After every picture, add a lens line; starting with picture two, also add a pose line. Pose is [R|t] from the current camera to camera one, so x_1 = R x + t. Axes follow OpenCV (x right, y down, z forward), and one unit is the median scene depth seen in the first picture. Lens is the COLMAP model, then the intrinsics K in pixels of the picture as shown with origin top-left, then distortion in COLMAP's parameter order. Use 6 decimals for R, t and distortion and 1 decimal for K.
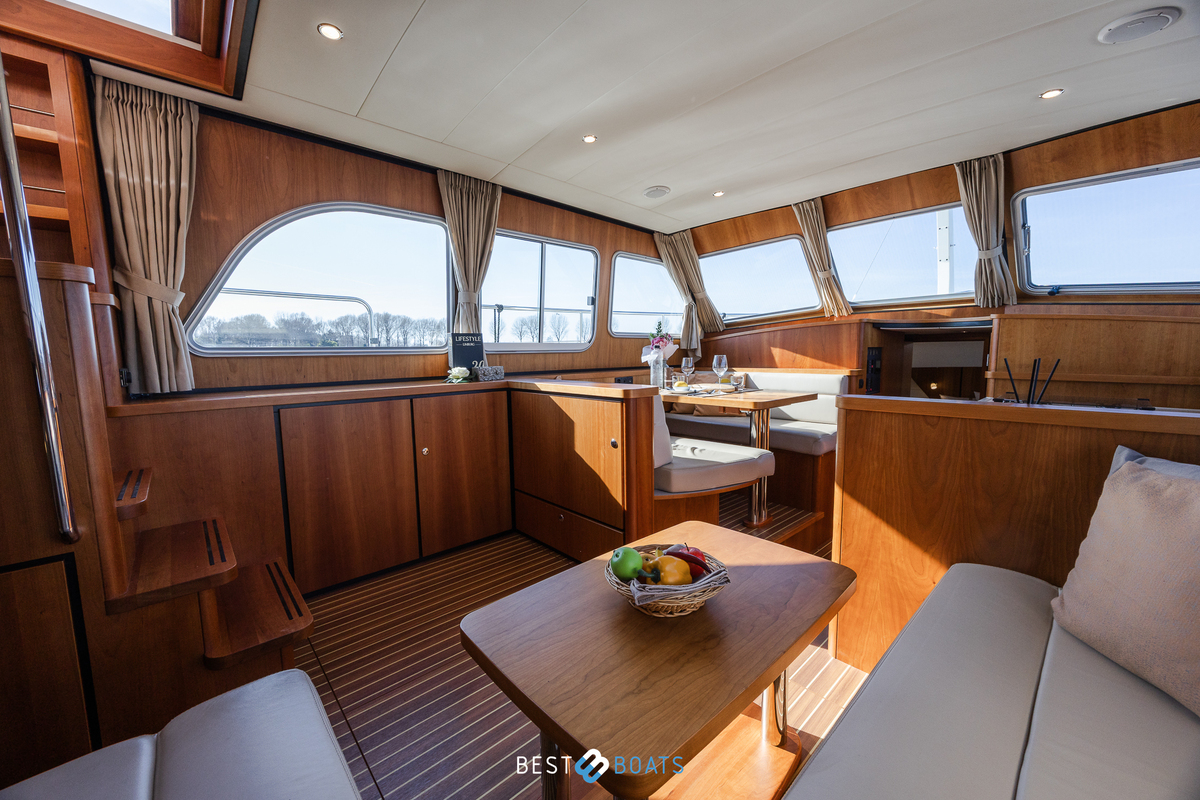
lens RADIAL K [[460.9, 0, 601.0], [0, 460.9, 399.1], [0, 0, 1]] dist [-0.003159, -0.000189]
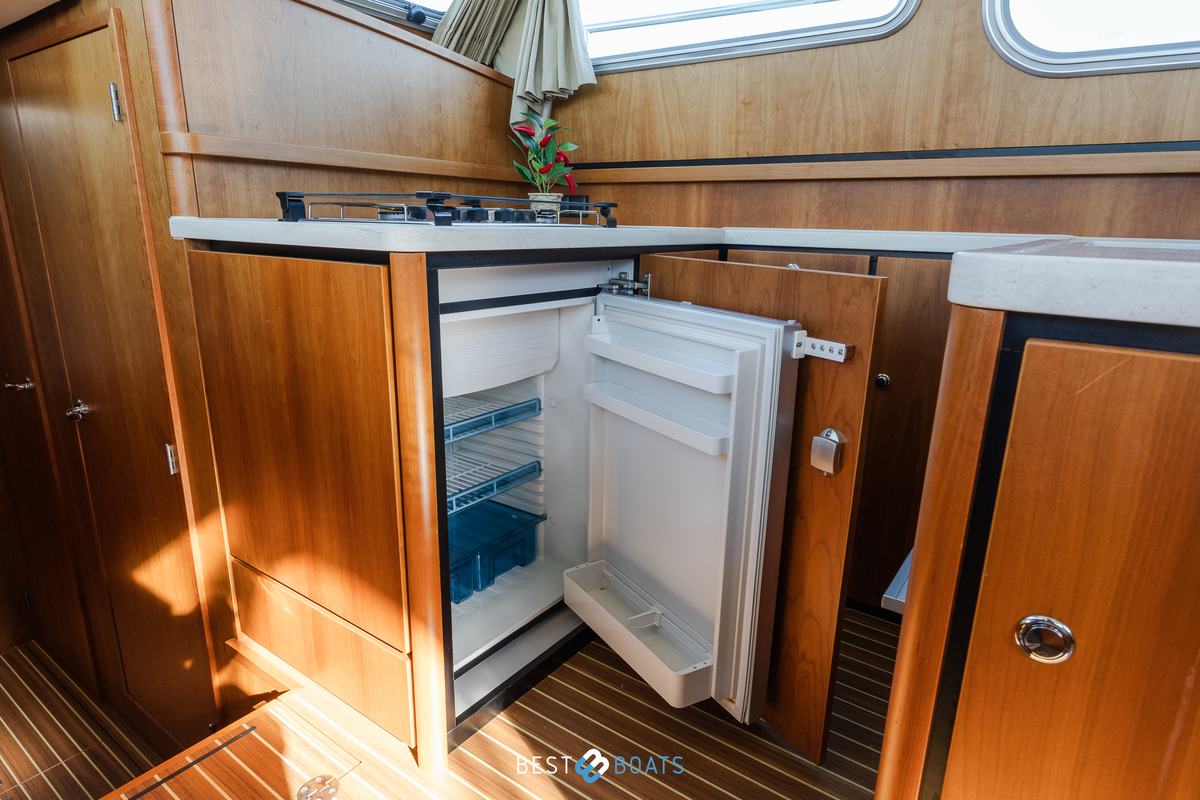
lens RADIAL K [[677.3, 0, 603.8], [0, 677.3, 402.6], [0, 0, 1]] dist [-0.003982, 0.000902]
pose [[-0.198975, -0.252228, 0.946990, 0.241681], [0.084870, 0.958246, 0.273059, 0.015234], [-0.976323, 0.134703, -0.169261, 0.683096]]
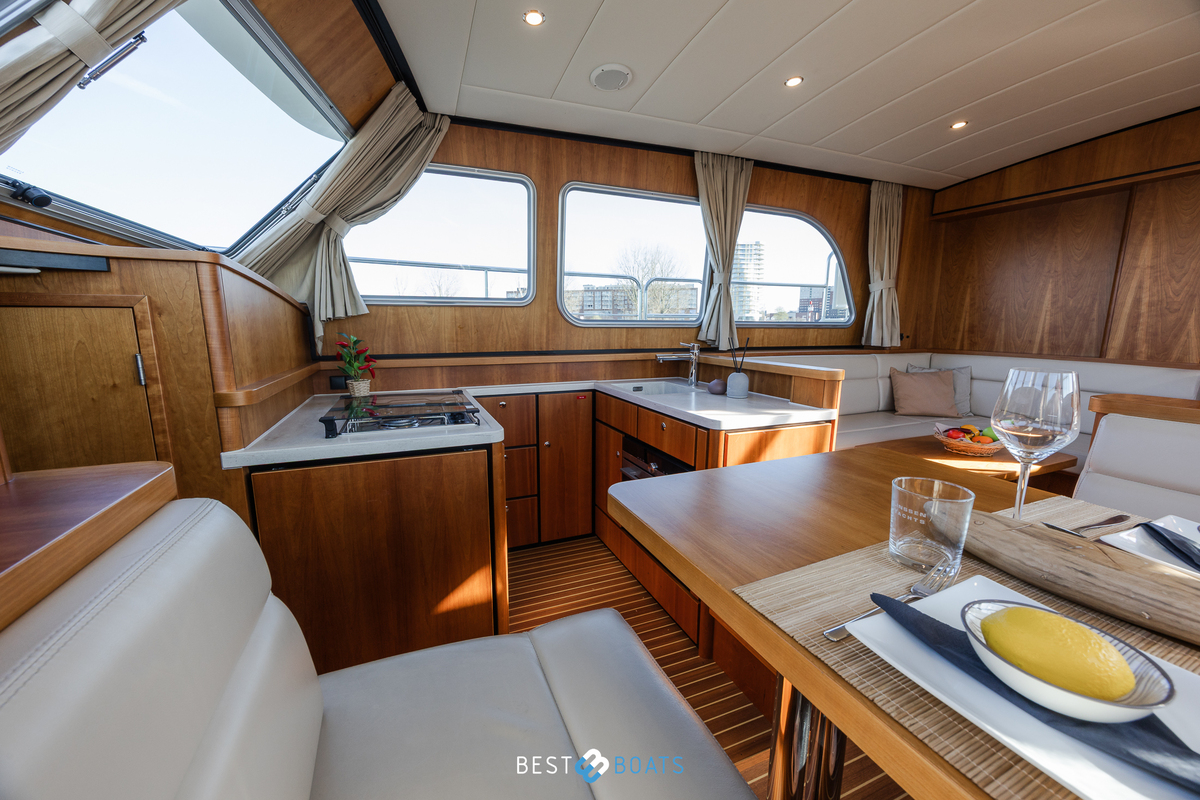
lens RADIAL K [[460.9, 0, 598.0], [0, 460.9, 400.9], [0, 0, 1]] dist [-0.003159, -0.000189]
pose [[-0.938216, -0.050696, 0.342316, 0.322313], [0.041549, 0.965551, 0.256874, -0.123815], [-0.343546, 0.255227, -0.903789, 1.073542]]
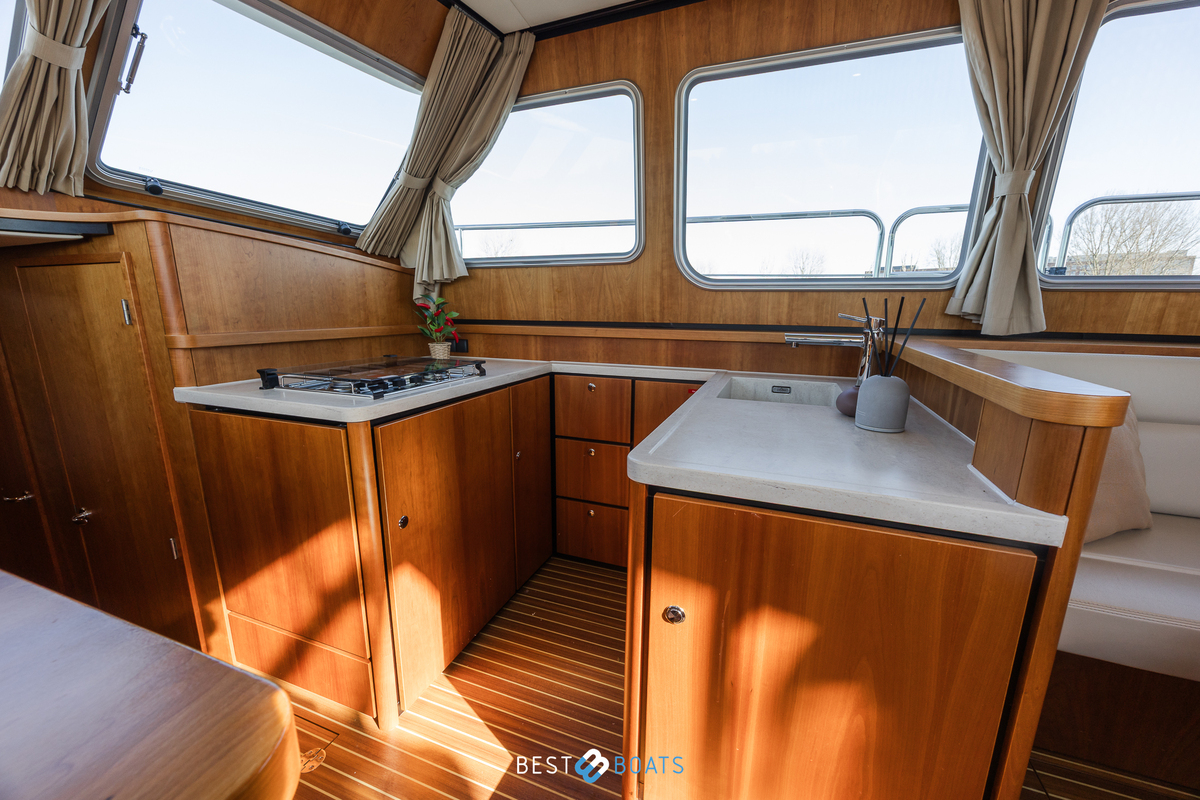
lens RADIAL K [[460.9, 0, 606.5], [0, 460.9, 403.0], [0, 0, 1]] dist [-0.003159, -0.000189]
pose [[-0.443921, -0.180704, 0.877656, 0.172407], [0.090311, 0.965445, 0.244458, -0.057295], [-0.891503, 0.187782, -0.412262, 0.681863]]
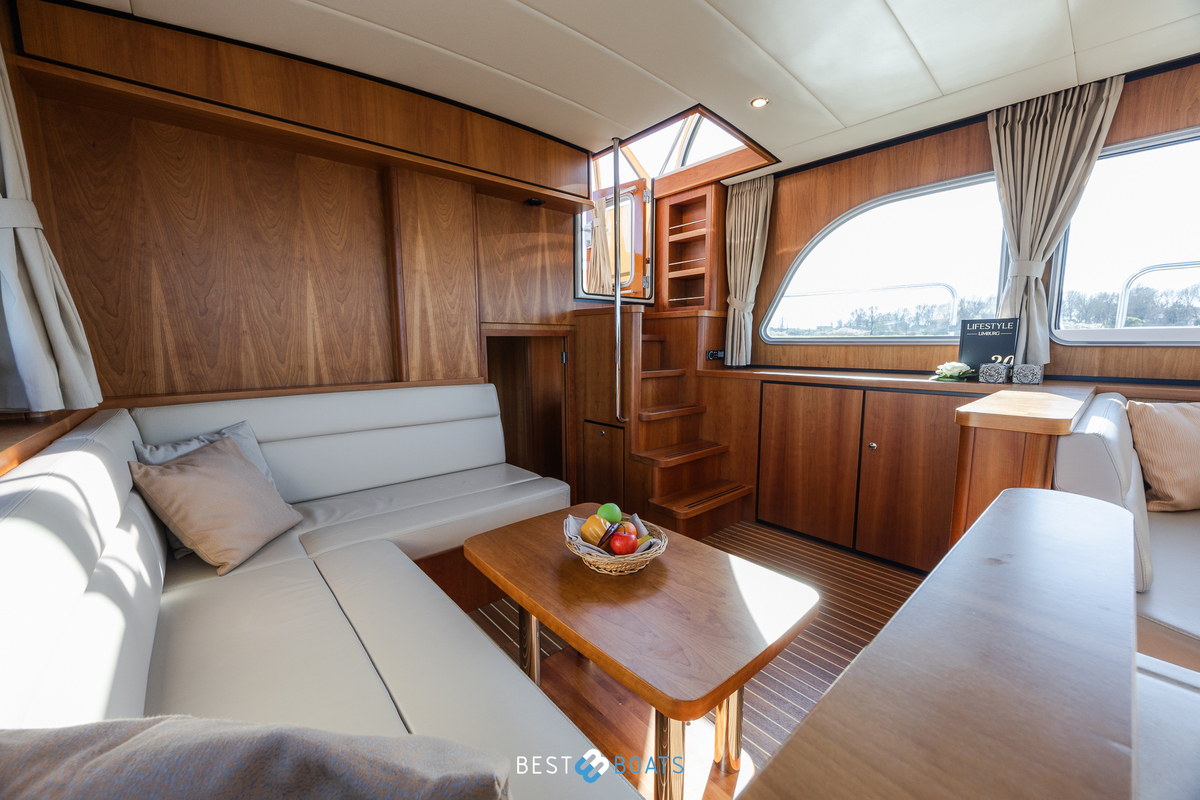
lens RADIAL K [[460.9, 0, 595.7], [0, 460.9, 403.4], [0, 0, 1]] dist [-0.003159, -0.000189]
pose [[-0.038855, 0.146986, -0.988375, 0.402894], [-0.096113, 0.983986, 0.150112, -0.044486], [0.994612, 0.100828, -0.024106, 0.299745]]
